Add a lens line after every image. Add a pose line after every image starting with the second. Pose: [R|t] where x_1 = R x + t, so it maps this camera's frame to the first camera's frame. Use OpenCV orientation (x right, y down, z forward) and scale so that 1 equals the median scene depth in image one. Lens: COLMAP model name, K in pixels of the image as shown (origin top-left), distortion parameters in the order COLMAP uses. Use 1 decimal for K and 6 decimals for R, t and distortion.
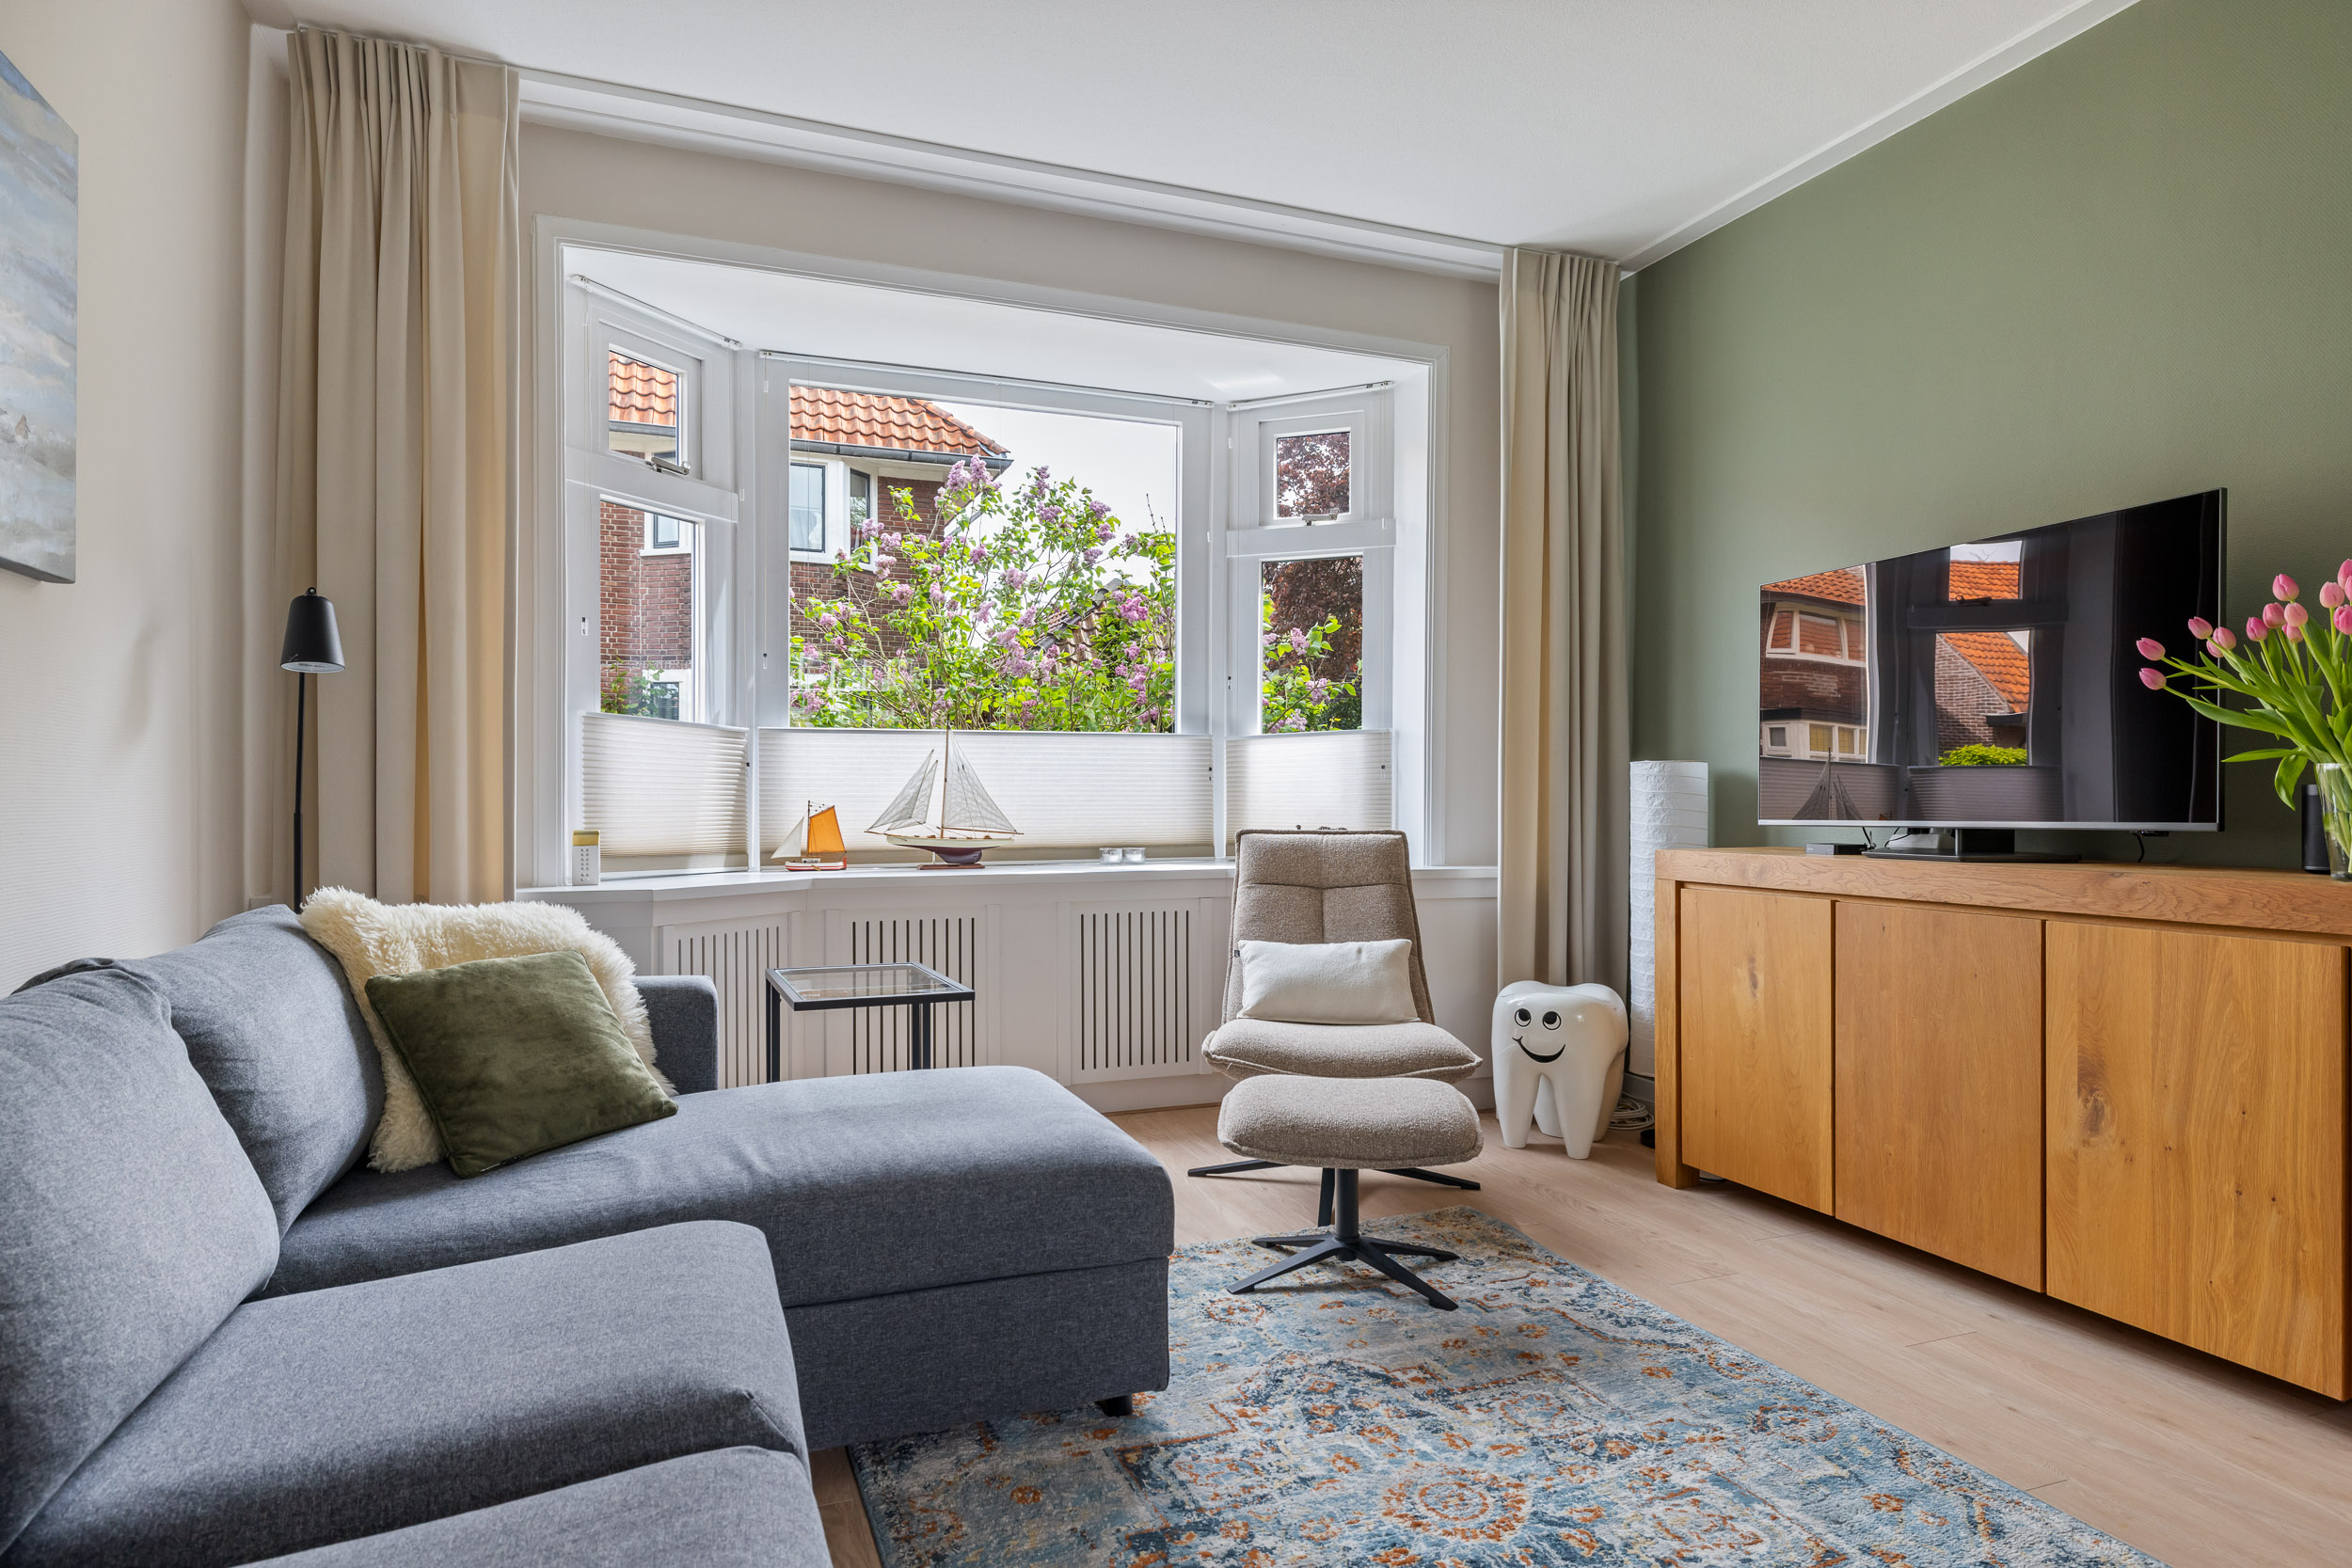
lens RADIAL K [[1301.9, 0, 1173.9], [0, 1301.9, 796.3], [0, 0, 1]] dist [0.000899, -0.000759]
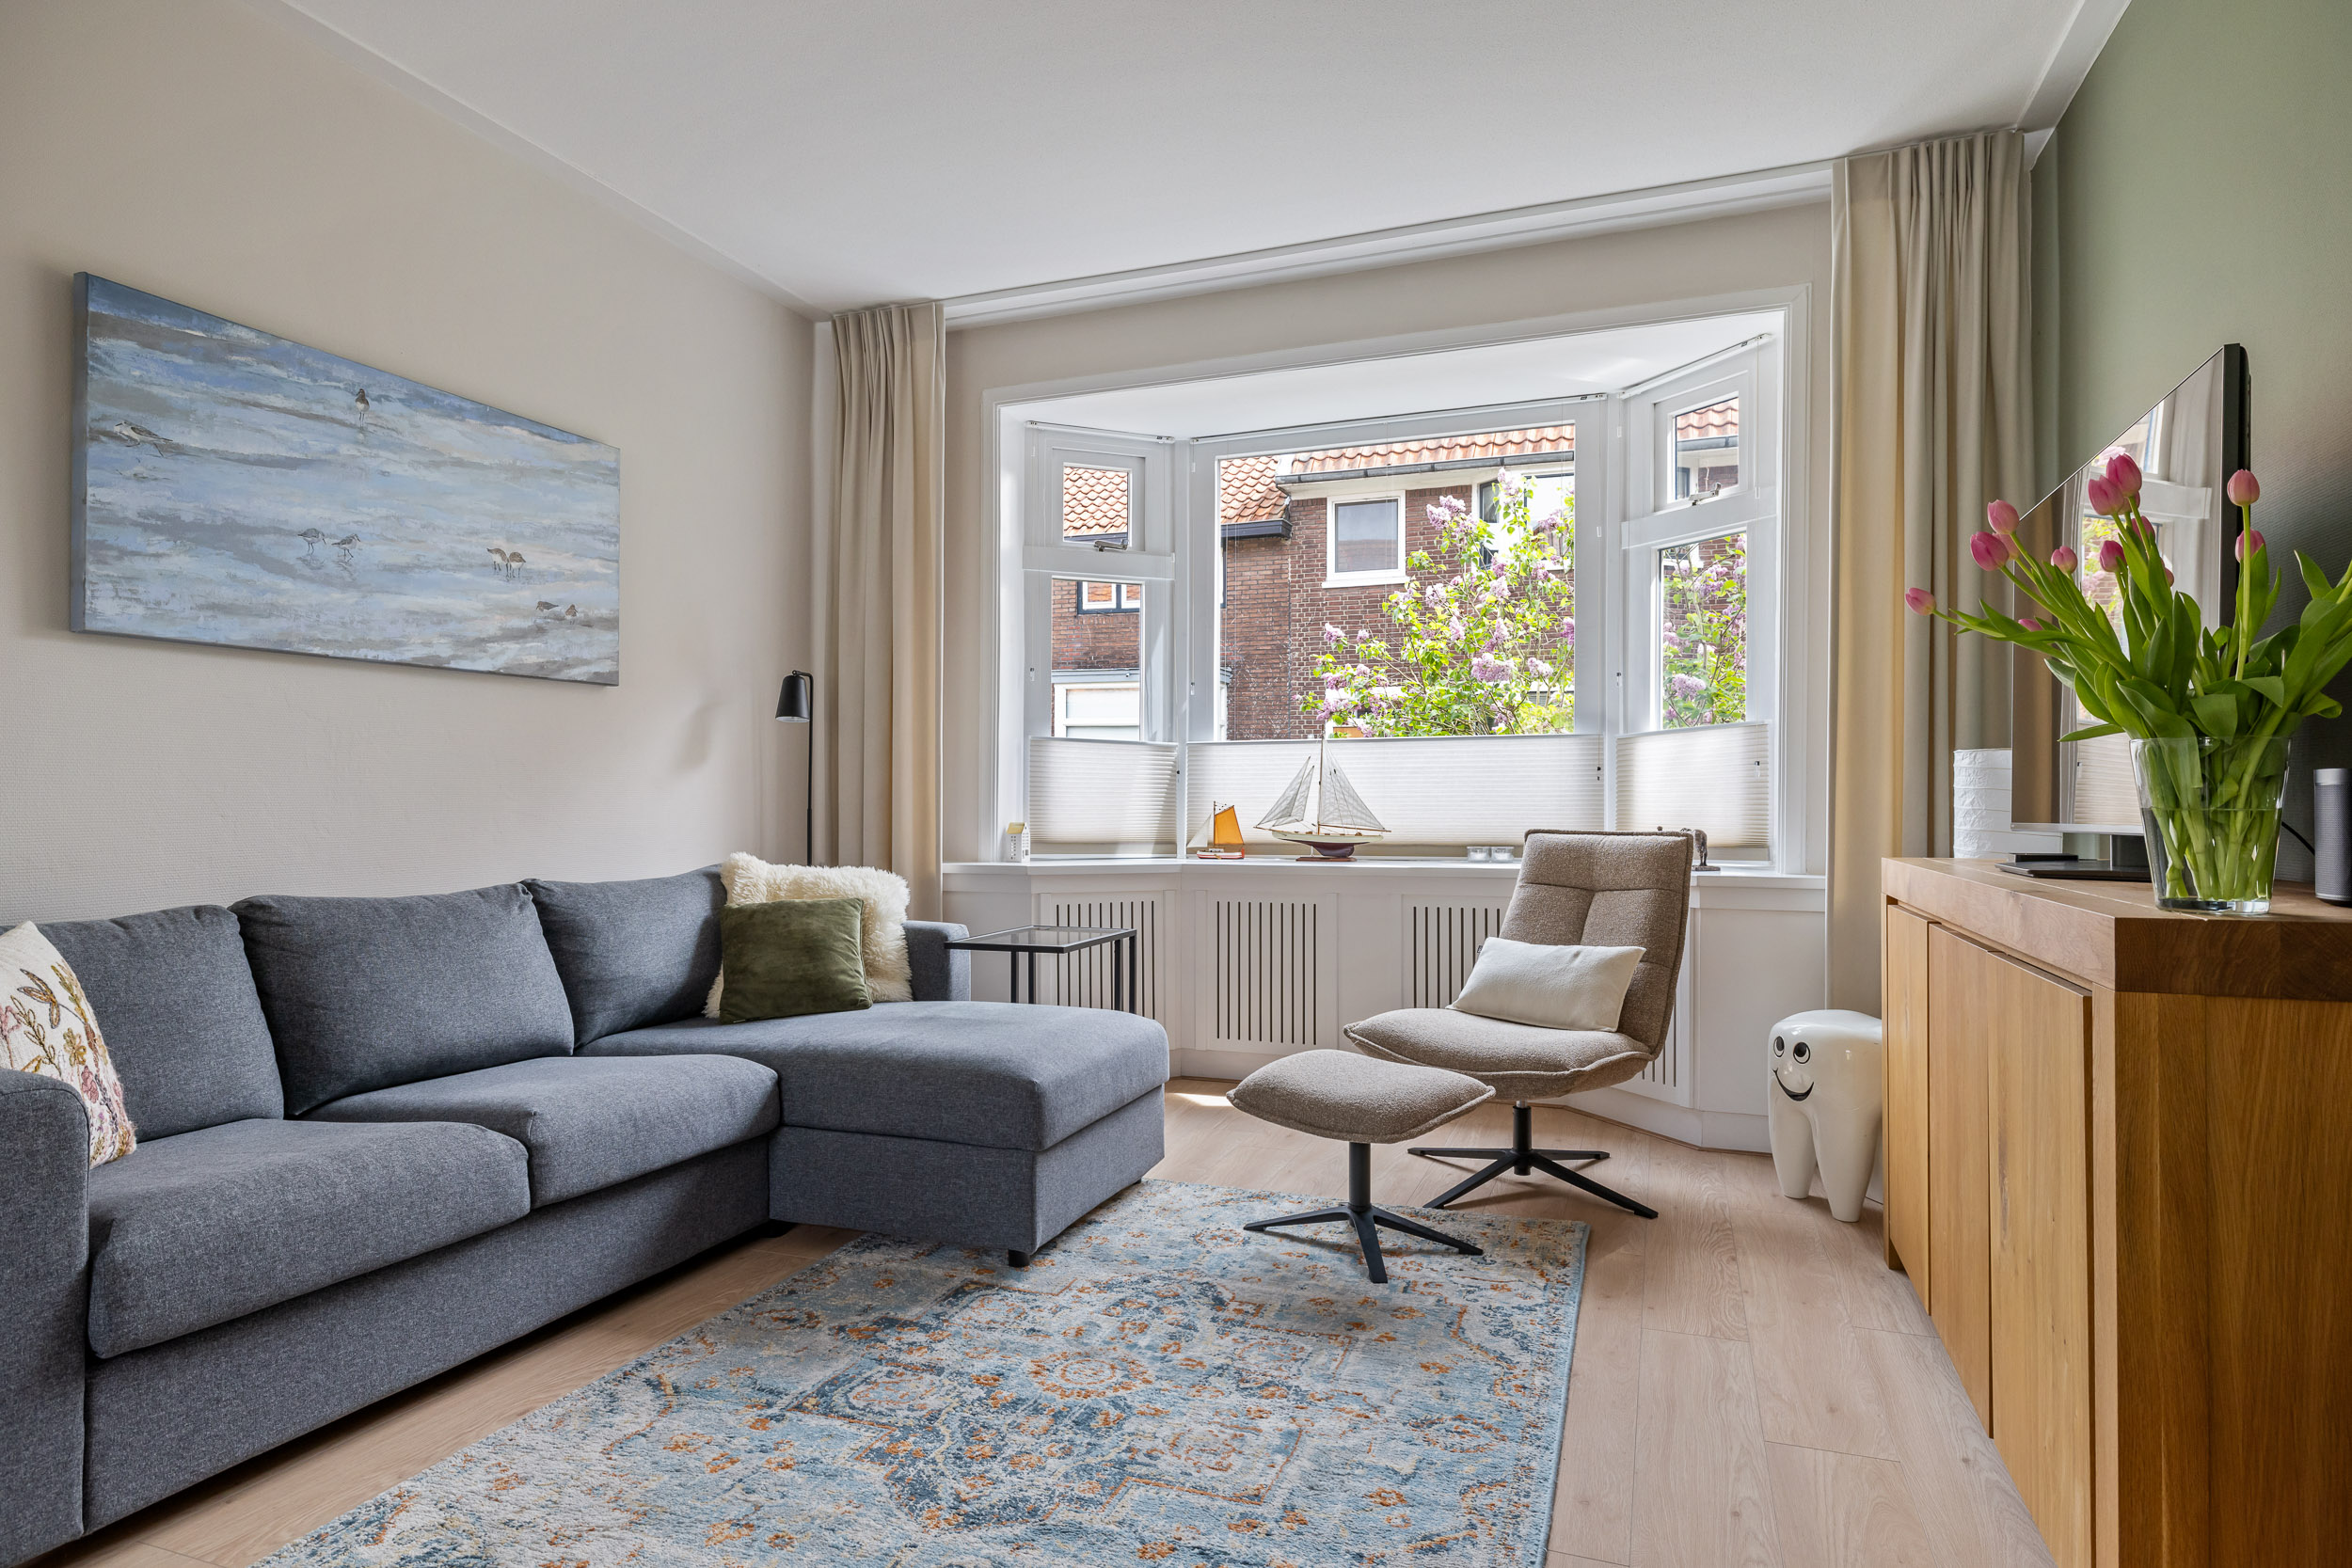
lens RADIAL K [[1310.1, 0, 1176.0], [0, 1310.1, 784.0], [0, 0, 1]] dist [0.001445, 0.000244]
pose [[0.744668, -0.010716, -0.667349, 0.673261], [0.002651, 0.999911, -0.013097, 0.004021], [0.667430, 0.007984, 0.744630, 0.083418]]
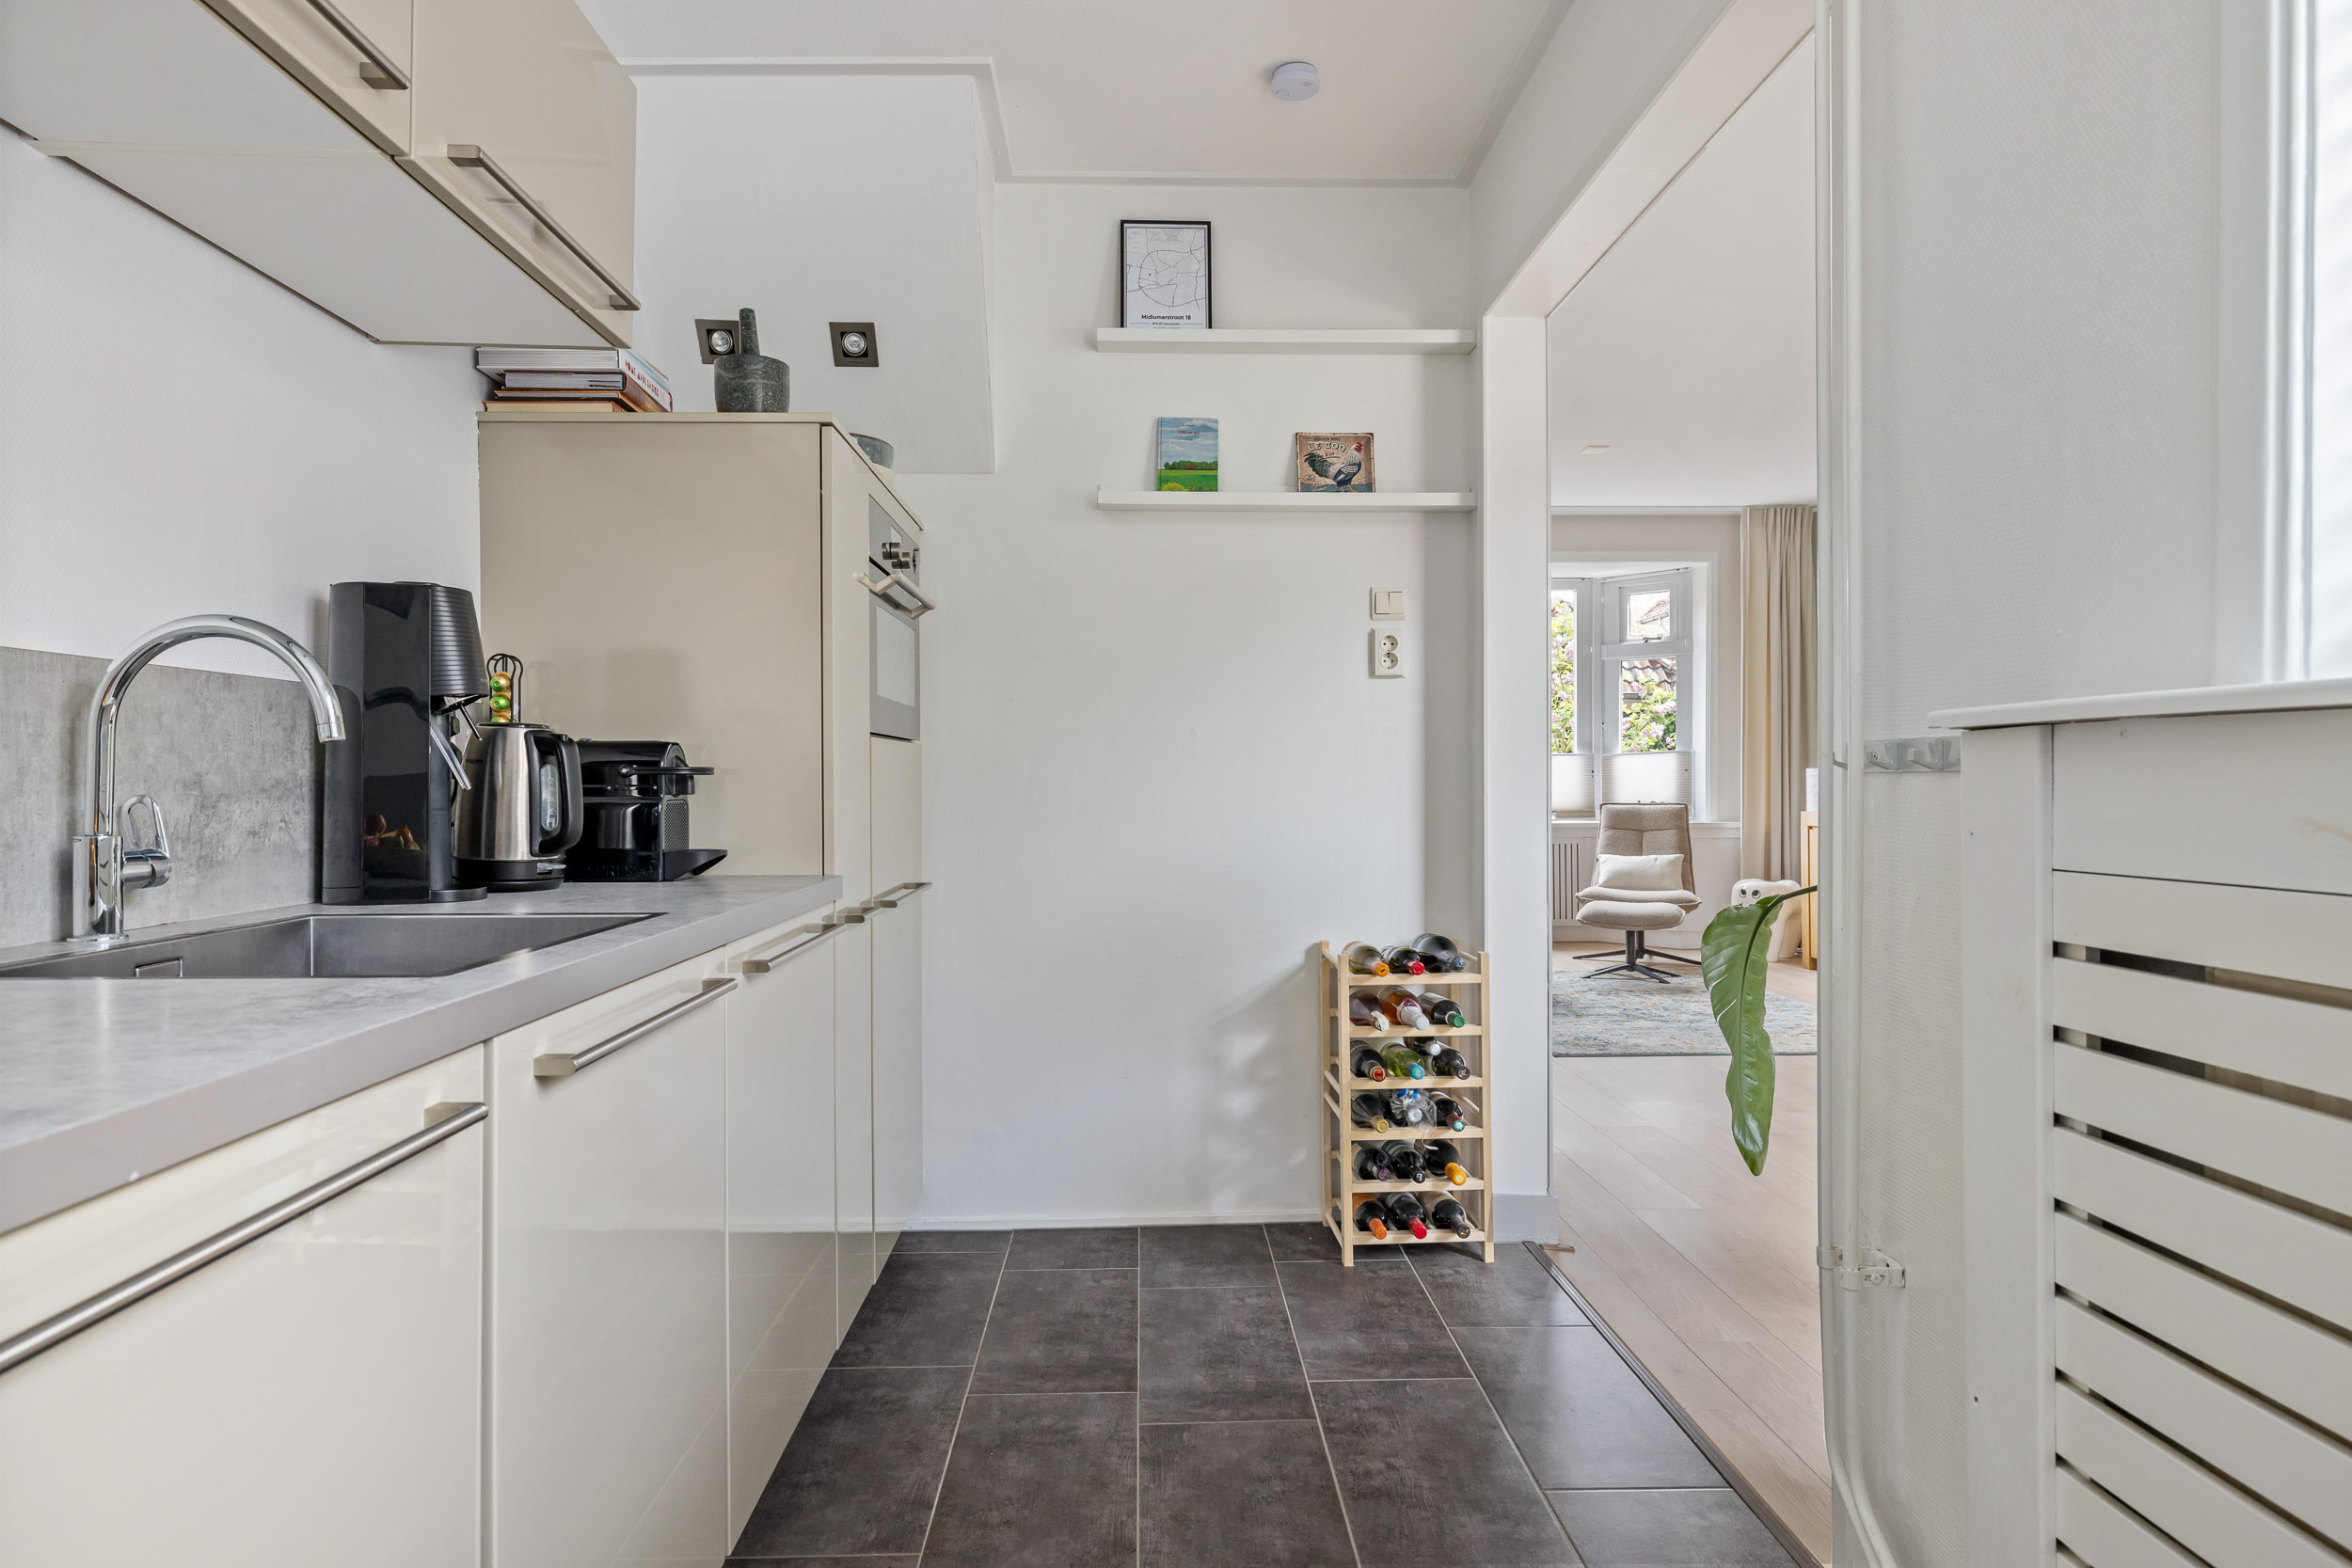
lens RADIAL K [[1322.2, 0, 1176.0], [0, 1322.2, 784.0], [0, 0, 1]] dist [-0.001355, -0.000311]
pose [[0.943498, -0.008828, -0.331260, 0.139486], [0.010096, 0.999947, 0.002106, -0.020446], [0.331224, -0.005331, 0.943537, -1.550888]]
